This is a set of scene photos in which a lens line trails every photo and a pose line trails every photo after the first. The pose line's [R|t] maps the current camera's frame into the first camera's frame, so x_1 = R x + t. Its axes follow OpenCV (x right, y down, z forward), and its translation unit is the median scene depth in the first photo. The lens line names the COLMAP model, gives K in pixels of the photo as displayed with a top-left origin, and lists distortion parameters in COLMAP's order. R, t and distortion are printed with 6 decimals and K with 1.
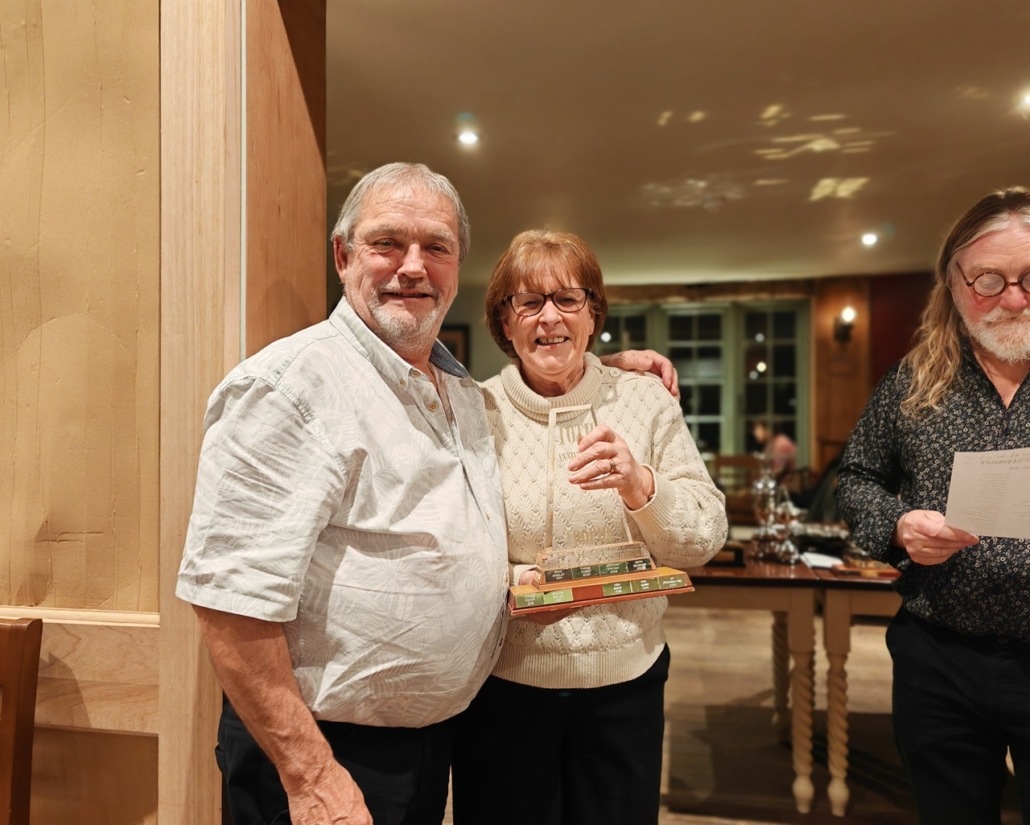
lens RADIAL K [[840.8, 0, 511.9], [0, 840.8, 408.2], [0, 0, 1]] dist [0.020635, -0.018068]
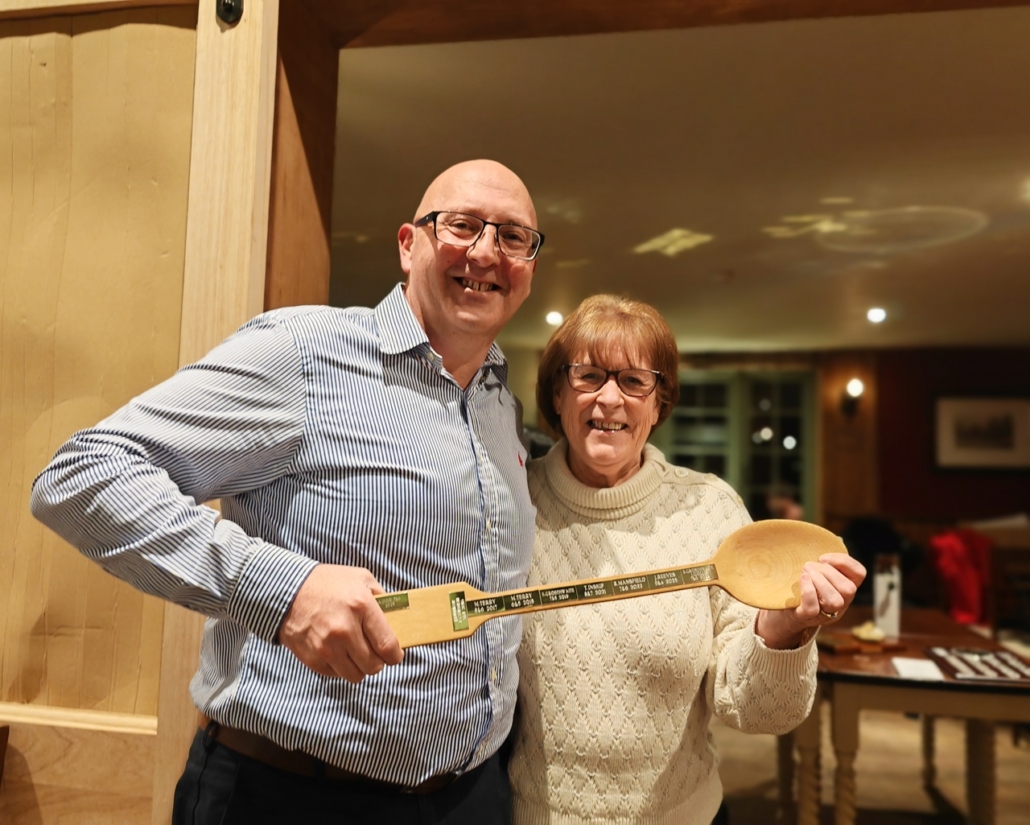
lens RADIAL K [[840.8, 0, 499.2], [0, 840.8, 410.4], [0, 0, 1]] dist [0.020635, -0.018068]
pose [[0.999441, 0.032142, -0.009186, -0.037634], [-0.032639, 0.997637, -0.060456, -0.054427], [0.007221, 0.060722, 0.998129, 0.039506]]
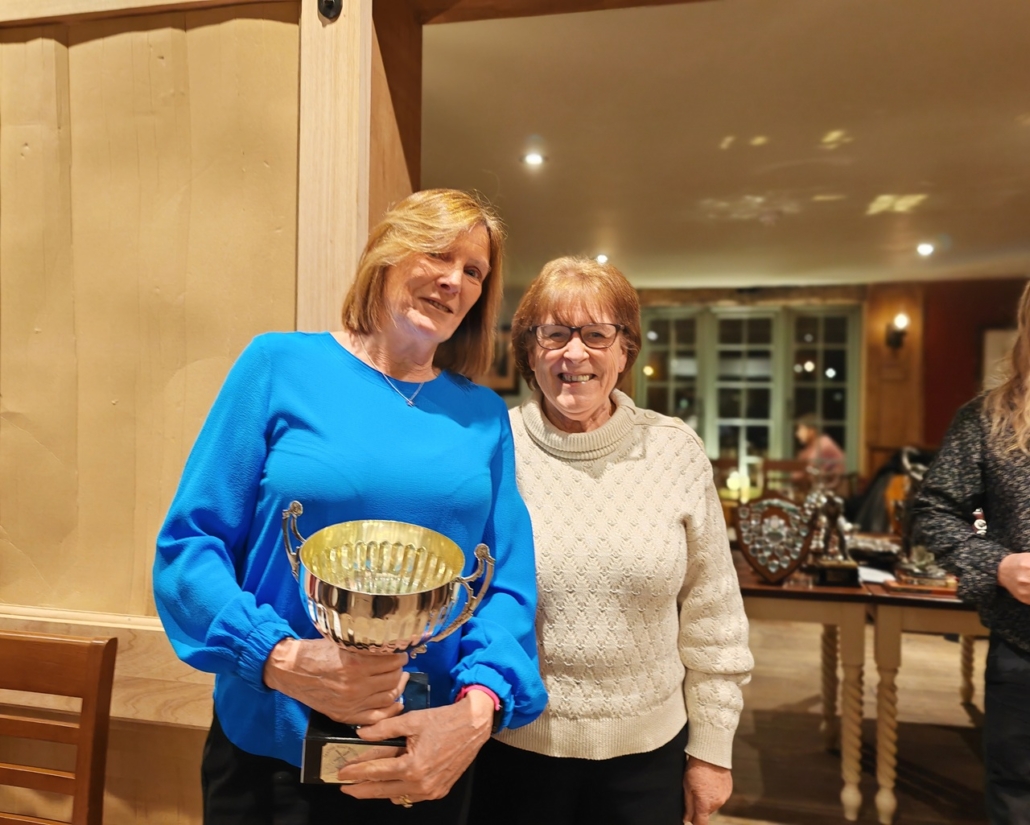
lens RADIAL K [[840.8, 0, 515.2], [0, 840.8, 406.4], [0, 0, 1]] dist [0.020635, -0.018068]
pose [[0.999054, 0.020054, -0.038597, -0.084689], [-0.019616, 0.999739, 0.011712, -0.069466], [0.038821, -0.010944, 0.999186, -0.096512]]
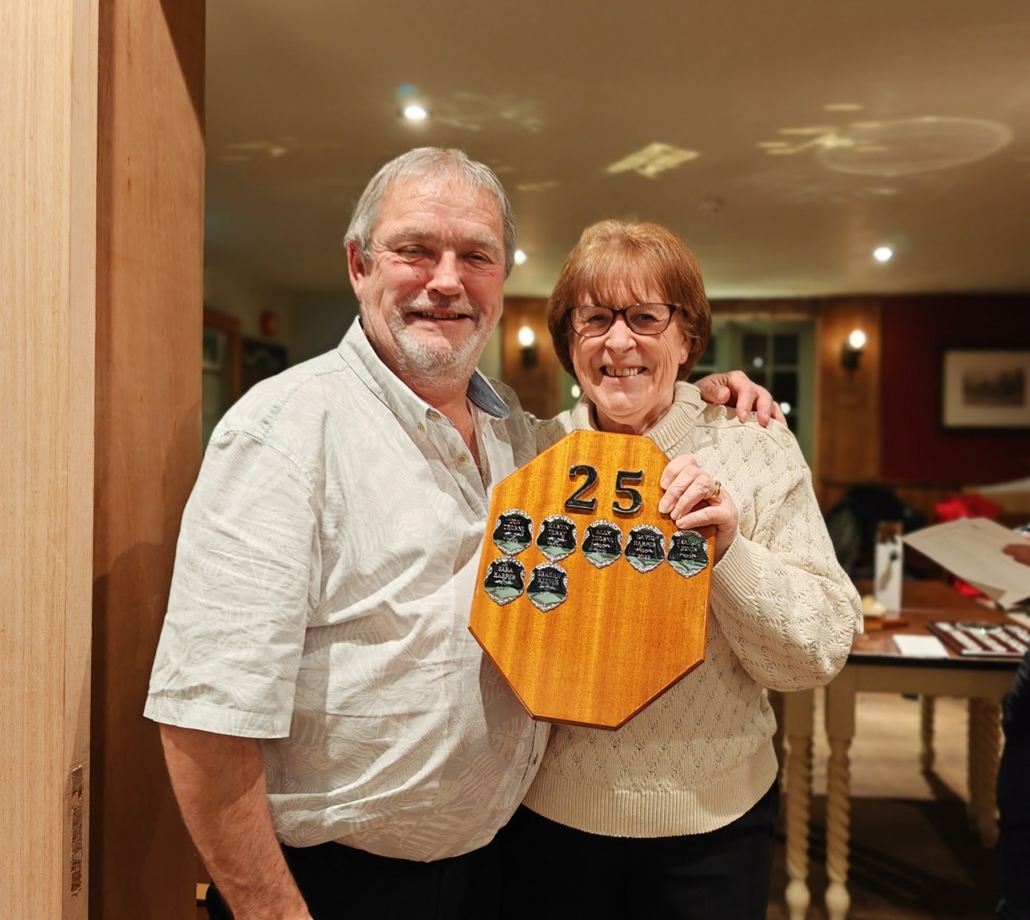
lens RADIAL K [[955.2, 0, 541.4], [0, 955.2, 458.5], [0, 0, 1]] dist [0.001423, 0.000000]
pose [[0.996988, 0.016850, 0.075709, 0.001397], [-0.018720, 0.999535, 0.024061, -0.023856], [-0.075268, -0.025406, 0.996840, 0.151024]]
